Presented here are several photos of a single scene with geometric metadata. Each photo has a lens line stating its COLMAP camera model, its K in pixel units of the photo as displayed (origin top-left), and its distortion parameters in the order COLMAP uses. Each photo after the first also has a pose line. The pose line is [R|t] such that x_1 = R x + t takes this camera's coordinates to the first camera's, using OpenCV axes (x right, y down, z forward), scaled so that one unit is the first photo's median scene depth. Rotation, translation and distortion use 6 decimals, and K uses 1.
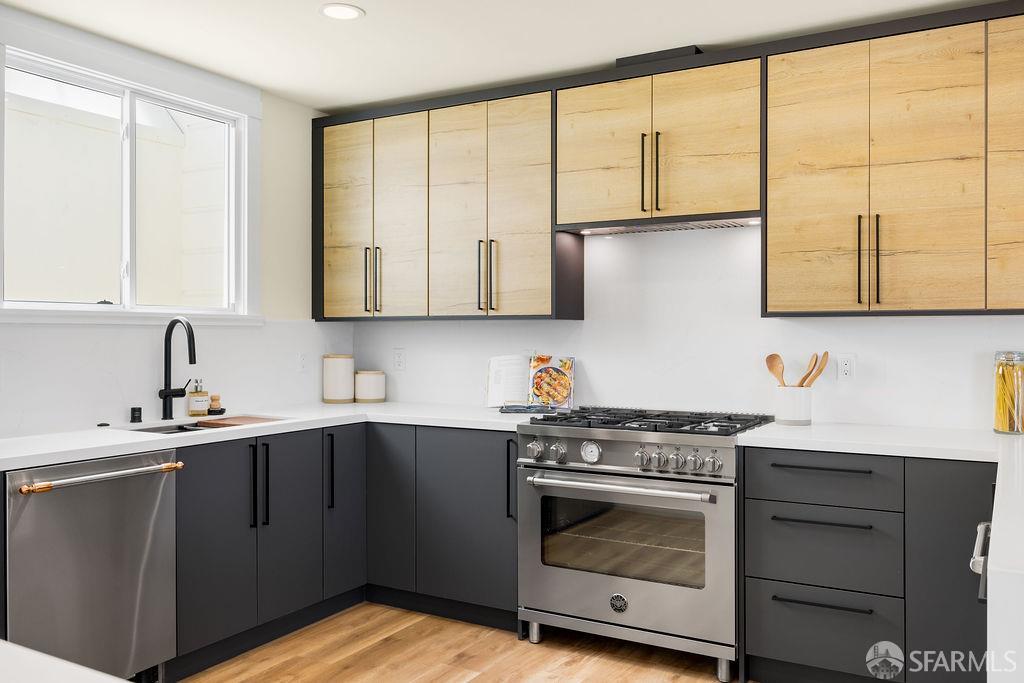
lens RADIAL K [[827.9, 0, 518.9], [0, 827.9, 339.4], [0, 0, 1]] dist [-0.007143, -0.001422]
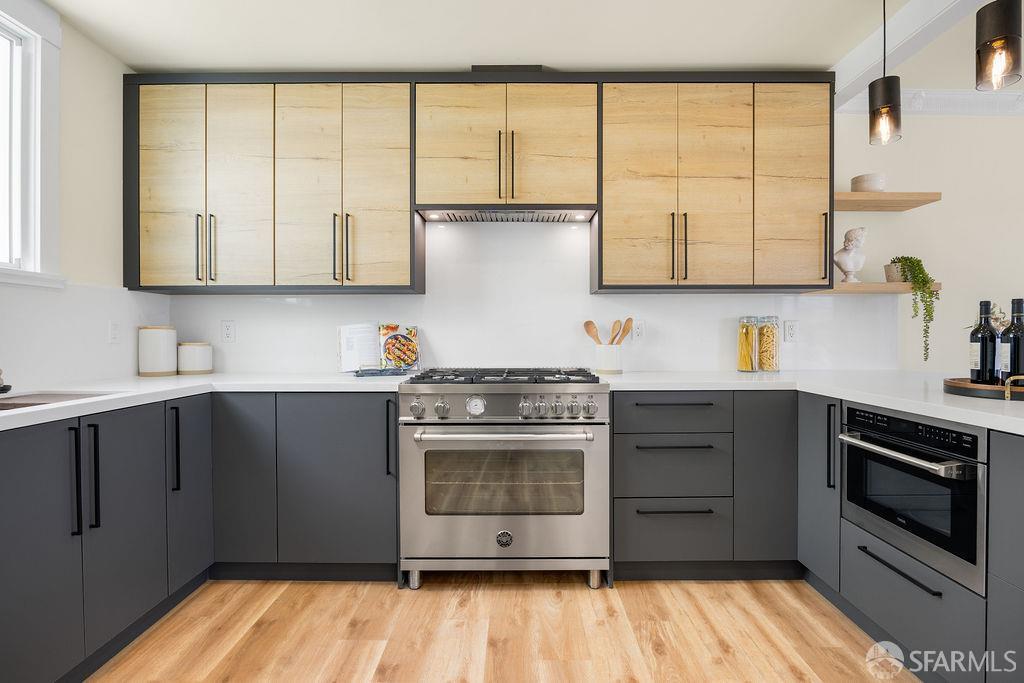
lens RADIAL K [[489.7, 0, 511.8], [0, 489.7, 341.7], [0, 0, 1]] dist [-0.010761, -0.002165]
pose [[0.869280, -0.007011, 0.494271, -0.180182], [0.004387, 0.999969, 0.006469, 0.045015], [-0.494301, -0.003455, 0.869284, 0.390312]]
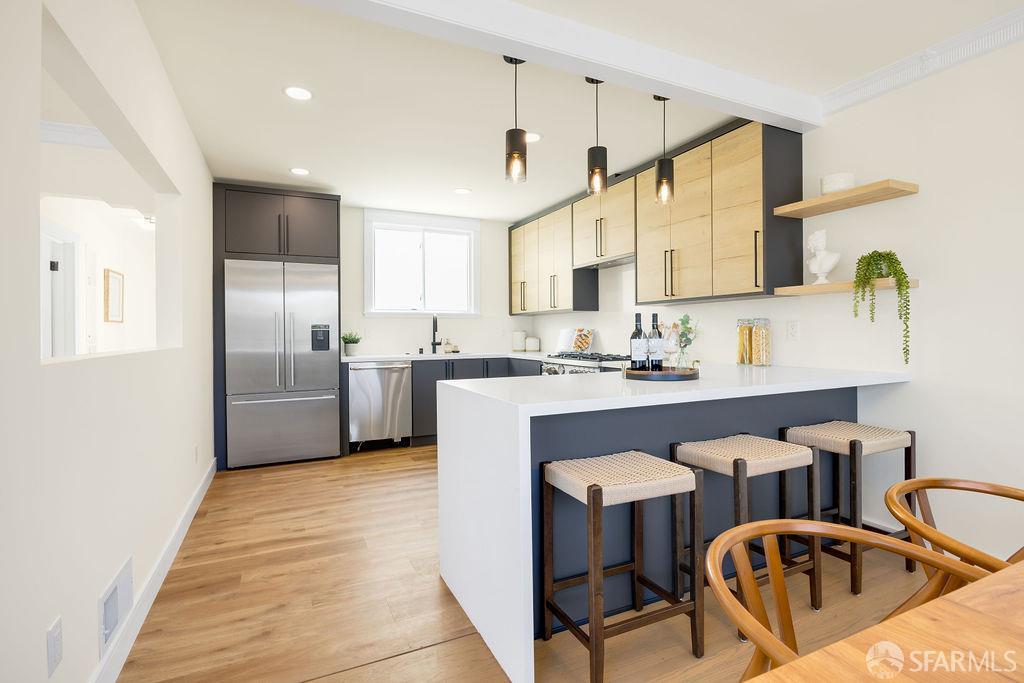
lens RADIAL K [[489.7, 0, 516.1], [0, 489.7, 335.6], [0, 0, 1]] dist [-0.010761, -0.002165]
pose [[0.823375, -0.002780, -0.567491, 0.682959], [0.003034, 0.999995, -0.000496, 0.042514], [0.567490, -0.001313, 0.823379, -0.127698]]
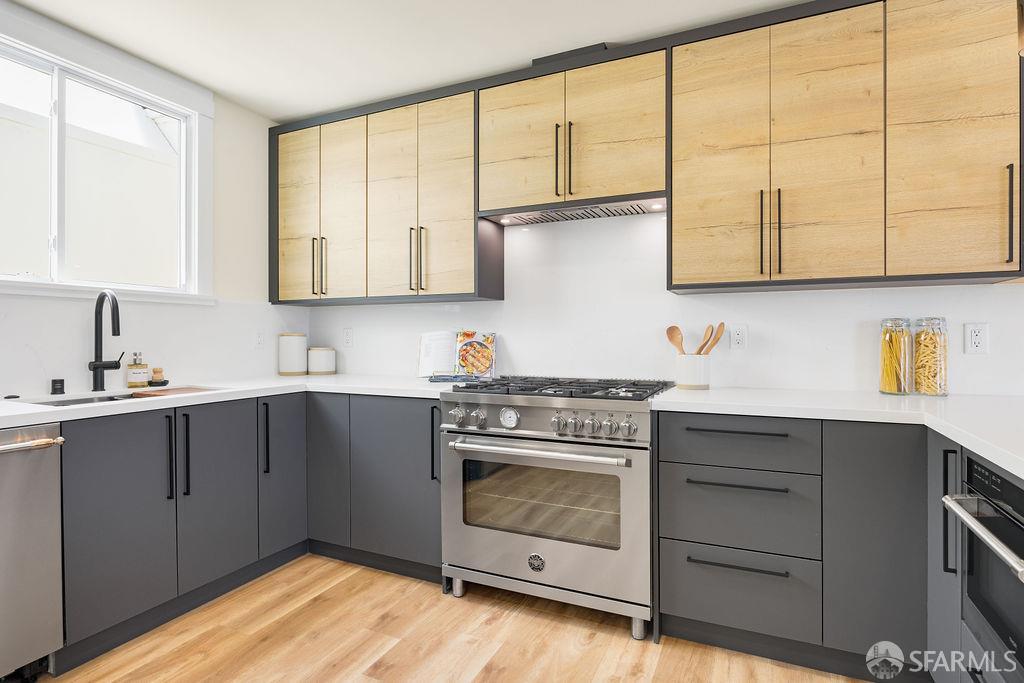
lens RADIAL K [[518.2, 0, 516.6], [0, 518.2, 338.7], [0, 0, 1]] dist [-0.008338, -0.001422]
pose [[0.995719, -0.002460, 0.092404, 0.033380], [0.002499, 0.999997, -0.000307, 0.034370], [-0.092403, 0.000537, 0.995722, 0.326151]]
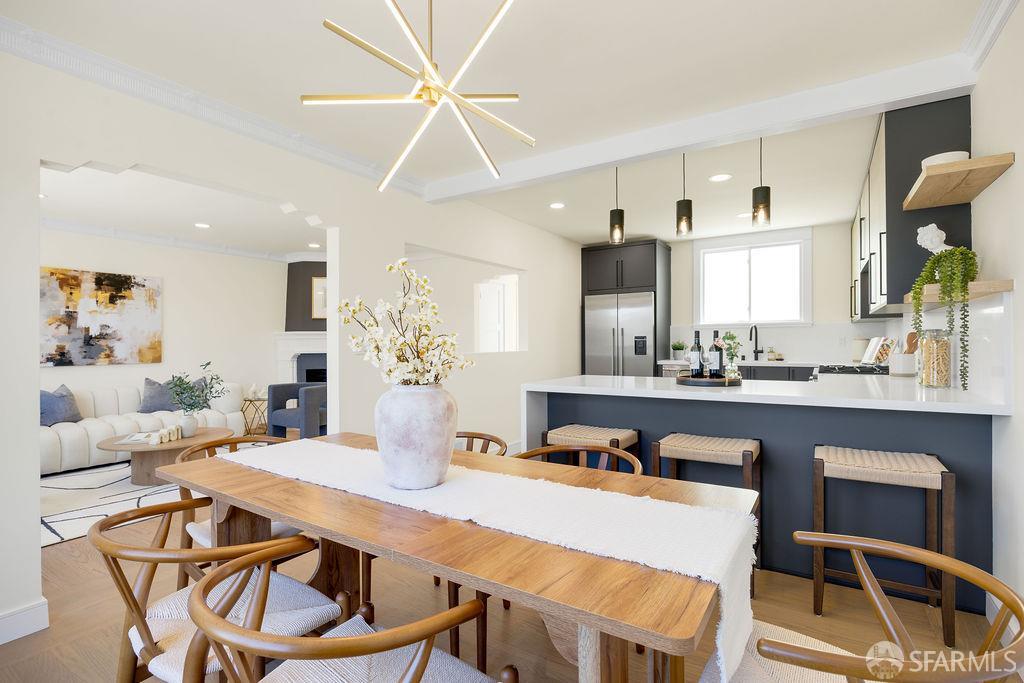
lens RADIAL K [[489.7, 0, 511.4], [0, 489.7, 339.9], [0, 0, 1]] dist [-0.010761, -0.002165]
pose [[-0.046480, -0.002157, -0.998917, 1.315796], [0.004016, 0.999989, -0.002346, 0.027399], [0.998911, -0.004121, -0.046471, 0.250118]]
